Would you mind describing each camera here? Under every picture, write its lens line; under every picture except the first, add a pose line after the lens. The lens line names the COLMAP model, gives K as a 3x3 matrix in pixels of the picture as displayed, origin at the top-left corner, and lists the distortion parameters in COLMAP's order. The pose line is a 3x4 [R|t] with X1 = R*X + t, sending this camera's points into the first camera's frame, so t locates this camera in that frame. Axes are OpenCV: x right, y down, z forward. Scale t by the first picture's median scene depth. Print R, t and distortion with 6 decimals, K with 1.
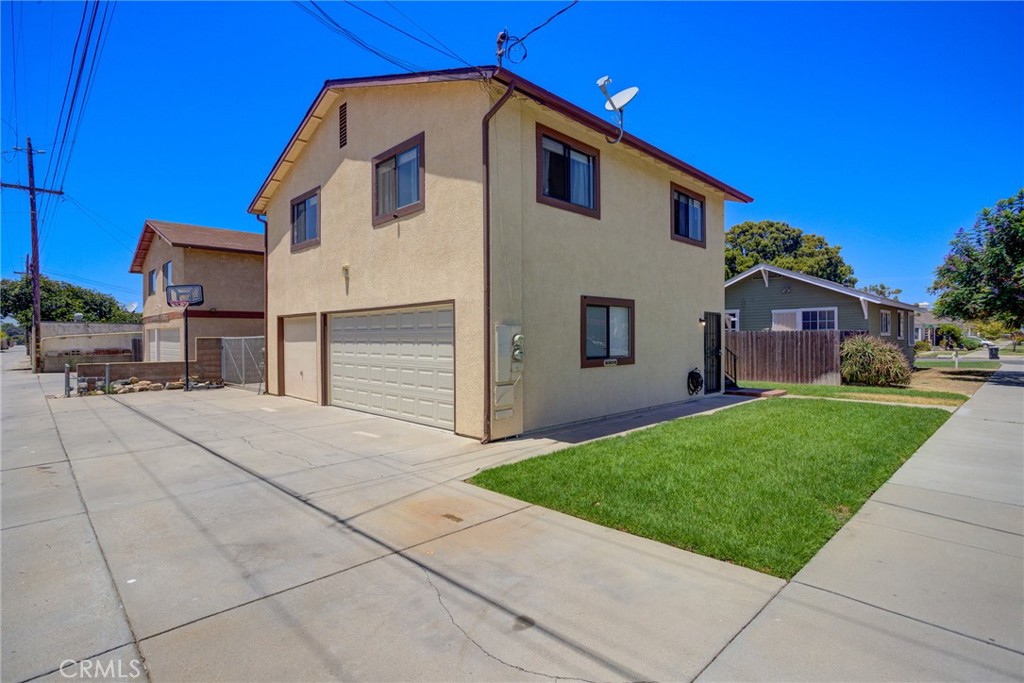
lens RADIAL K [[501.9, 0, 513.2], [0, 501.9, 338.4], [0, 0, 1]] dist [-0.016856, 0.003804]
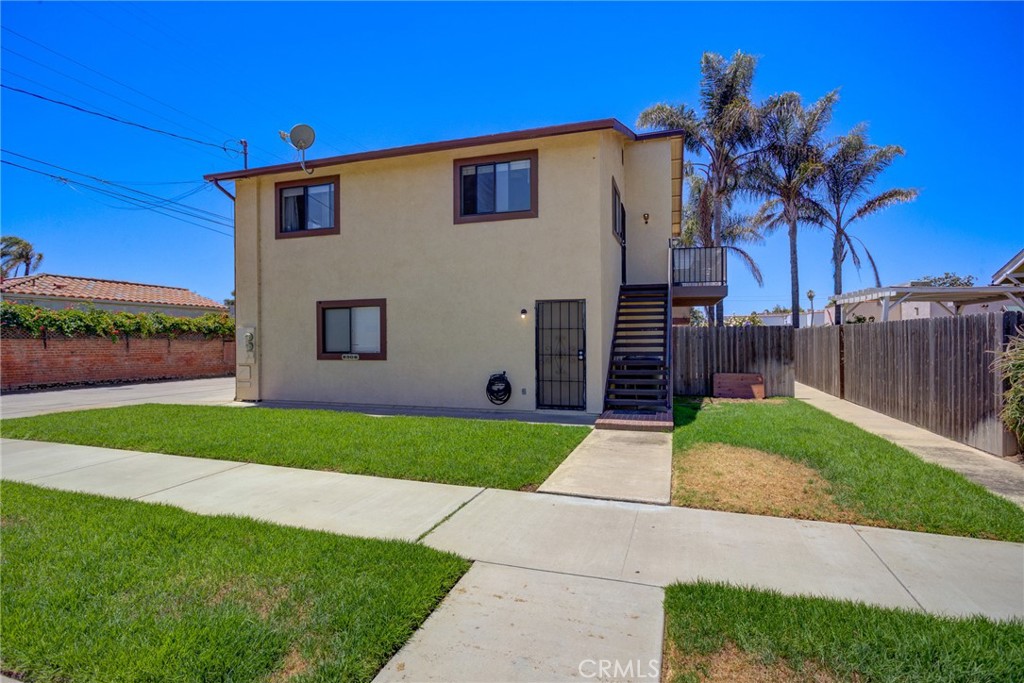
lens RADIAL K [[501.9, 0, 510.5], [0, 501.9, 340.6], [0, 0, 1]] dist [-0.016856, 0.003804]
pose [[0.457228, 0.001831, -0.889348, 1.360241], [0.000310, 0.999997, 0.002217, 0.008830], [0.889350, -0.001289, 0.457226, 0.801515]]
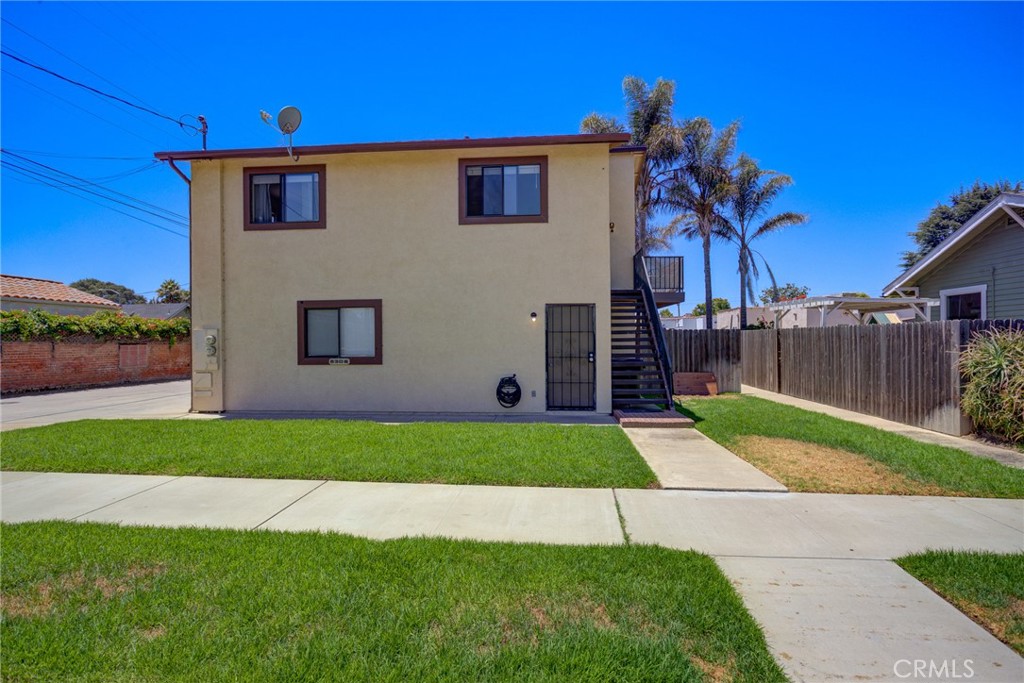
lens RADIAL K [[501.9, 0, 511.5], [0, 501.9, 341.9], [0, 0, 1]] dist [-0.016856, 0.003804]
pose [[0.647332, 0.000852, -0.762208, 1.224779], [0.001597, 0.999996, 0.002475, 0.005206], [0.762207, -0.002819, 0.647327, 0.592375]]
